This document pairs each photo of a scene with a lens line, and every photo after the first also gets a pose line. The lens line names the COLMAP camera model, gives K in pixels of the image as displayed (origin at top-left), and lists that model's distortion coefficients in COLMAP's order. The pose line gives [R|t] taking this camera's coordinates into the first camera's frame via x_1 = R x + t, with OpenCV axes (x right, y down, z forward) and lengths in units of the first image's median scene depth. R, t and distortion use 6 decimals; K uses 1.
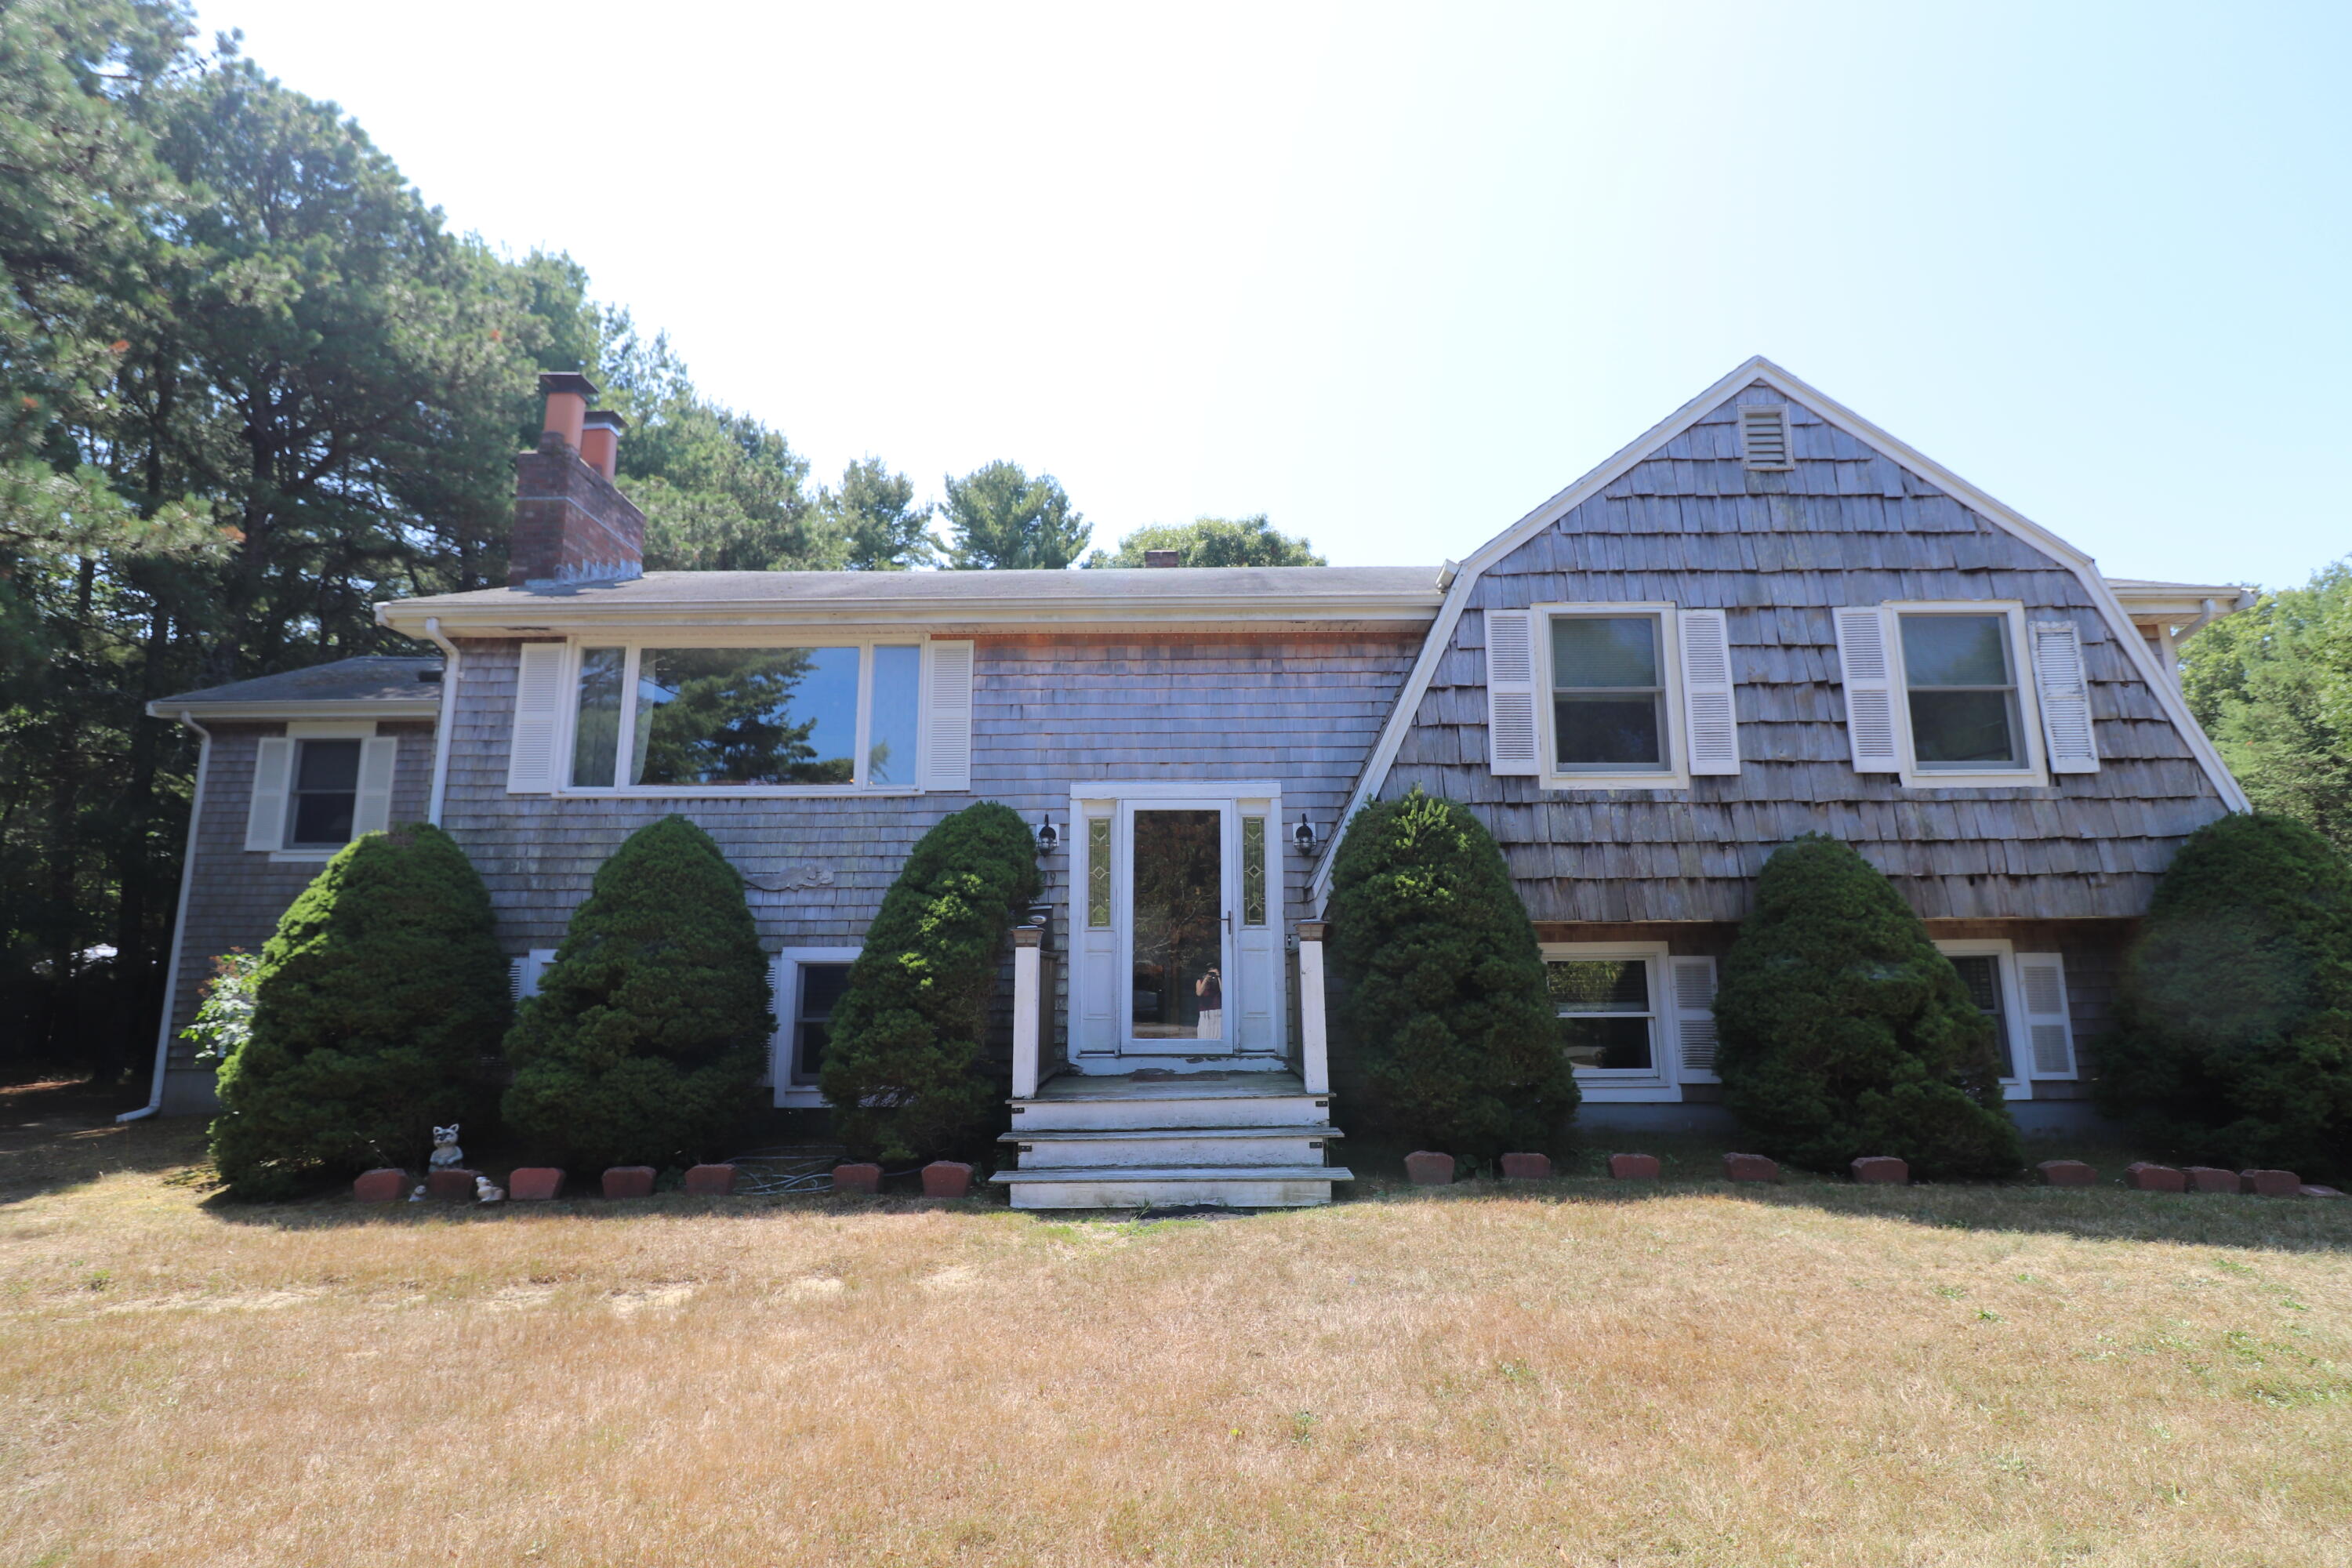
lens RADIAL K [[1084.4, 0, 1177.9], [0, 1084.4, 786.3], [0, 0, 1]] dist [-0.000385, -0.000017]
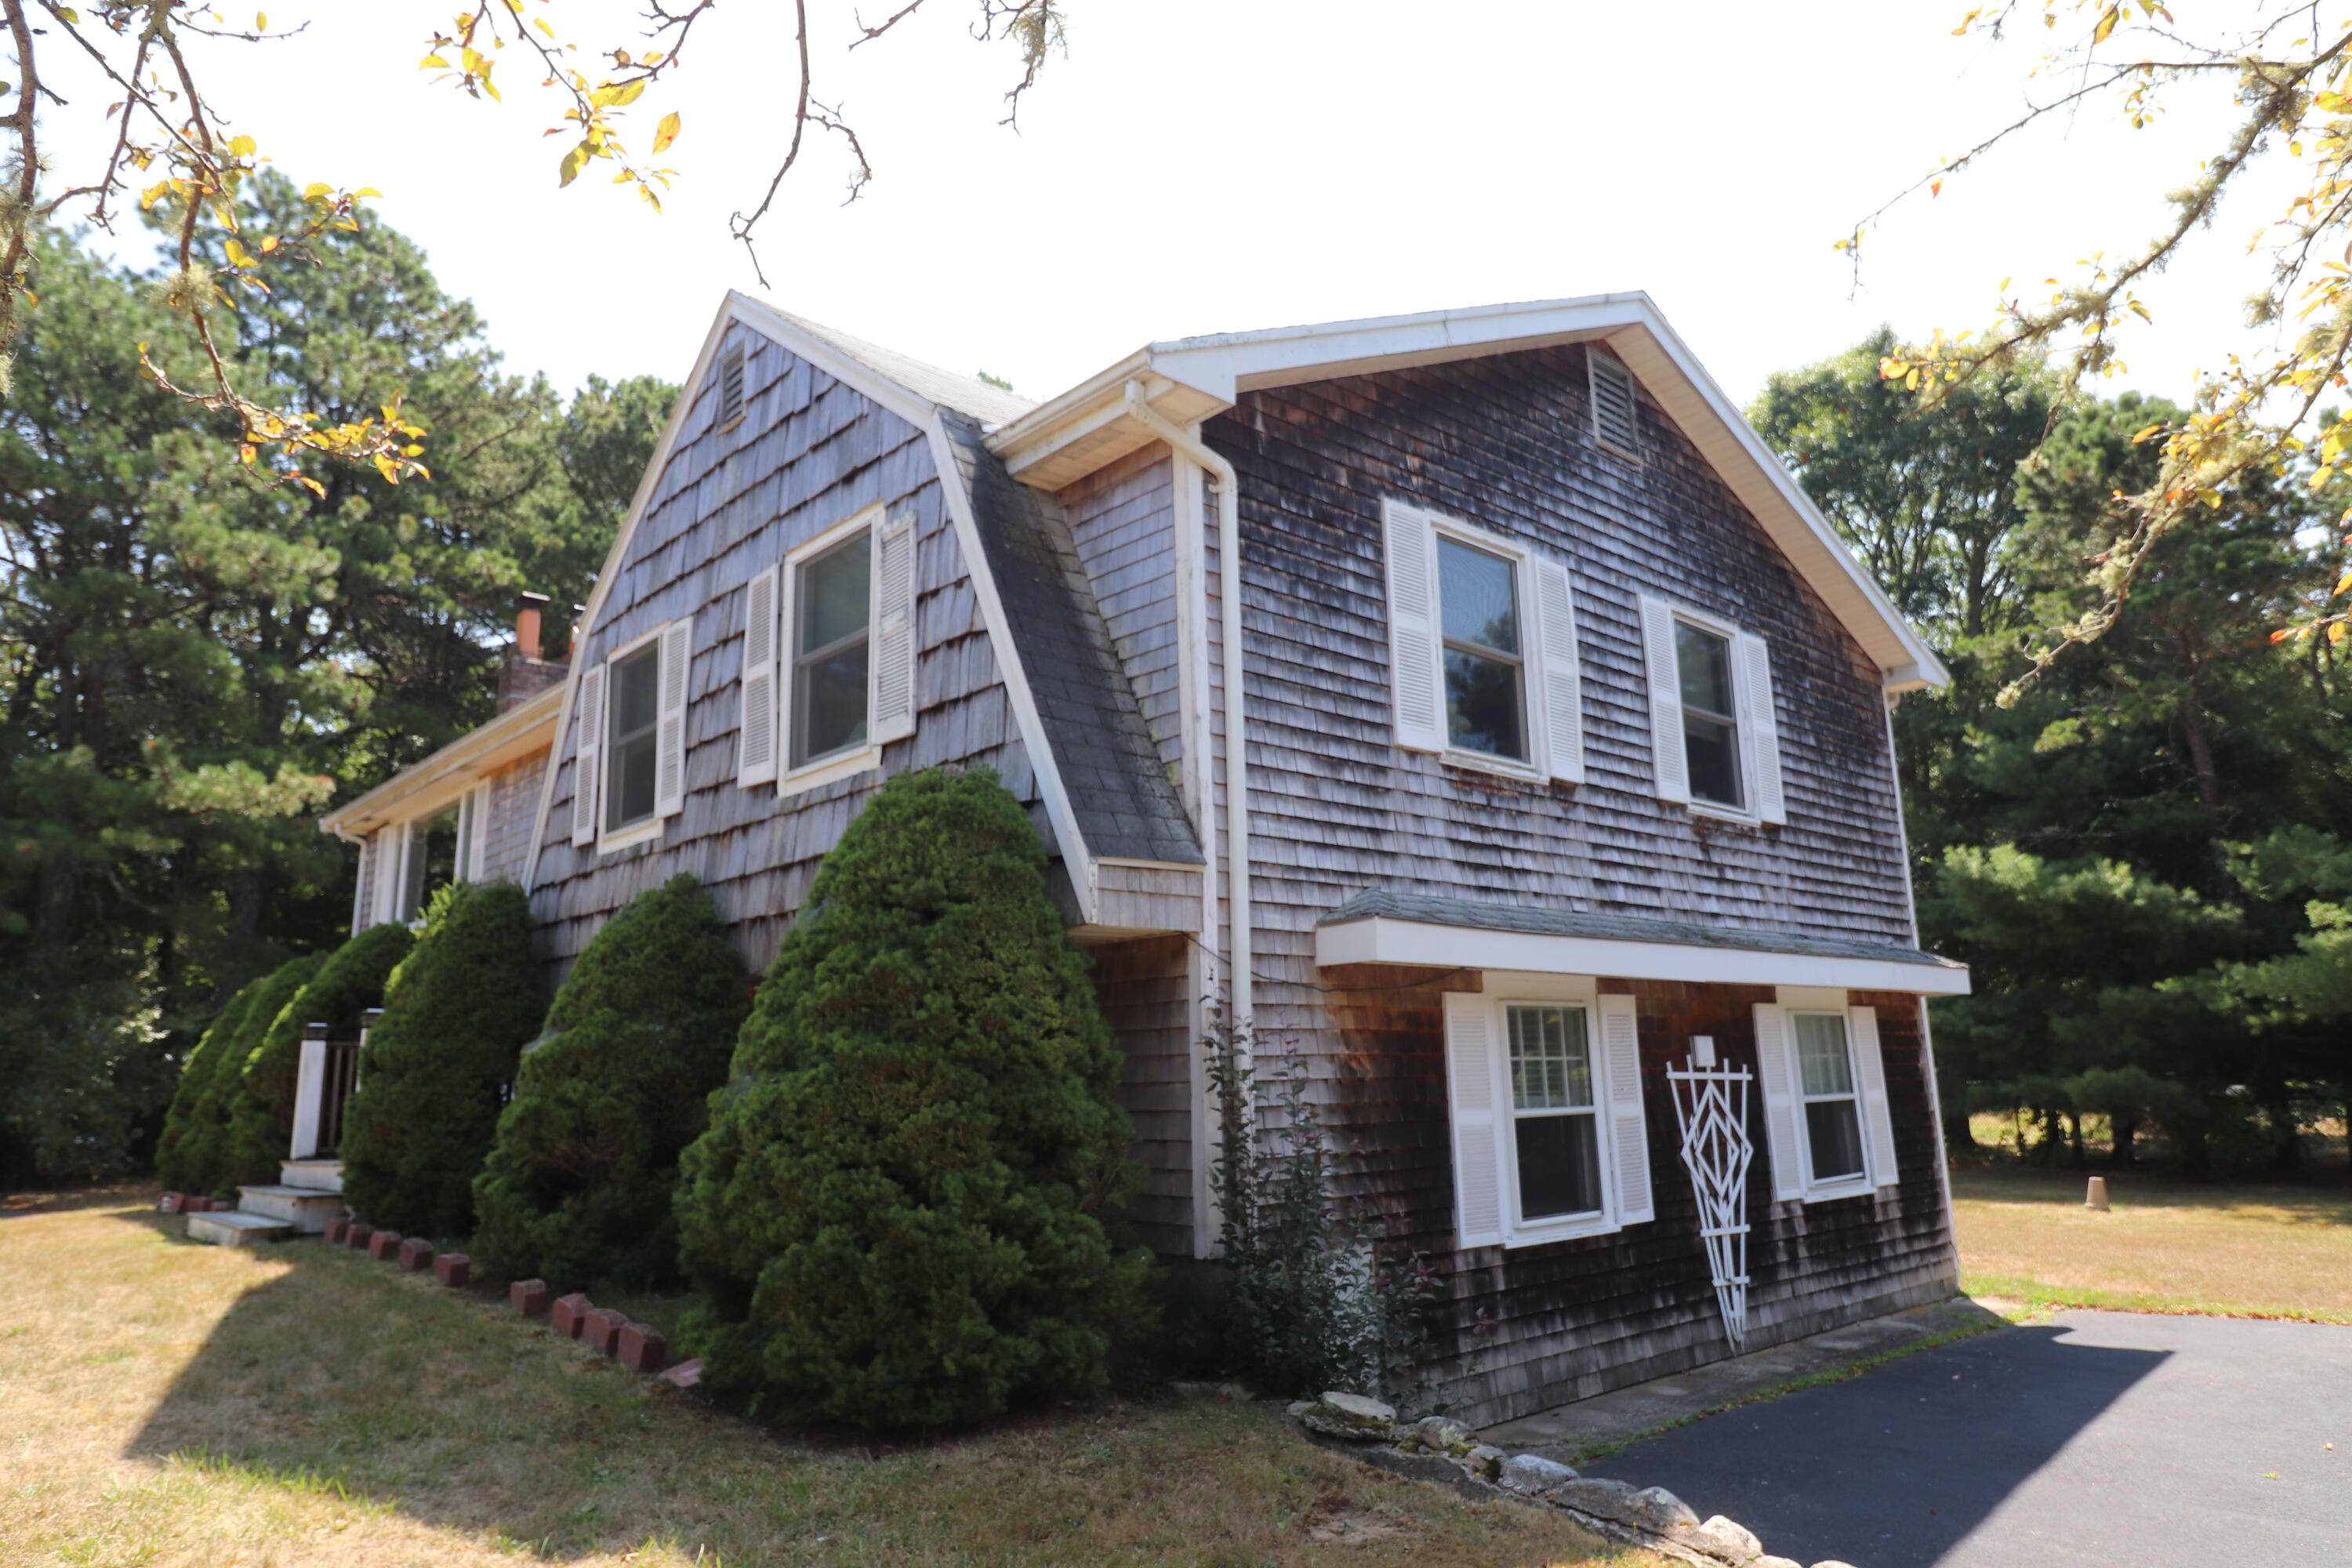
lens RADIAL K [[1472.3, 0, 1171.4], [0, 1472.3, 783.1], [0, 0, 1]] dist [-0.003450, -0.000149]
pose [[0.664629, -0.152249, -0.731498, 1.603330], [0.140043, 0.987053, -0.078198, 0.109932], [0.733932, -0.050468, 0.677345, 0.501889]]
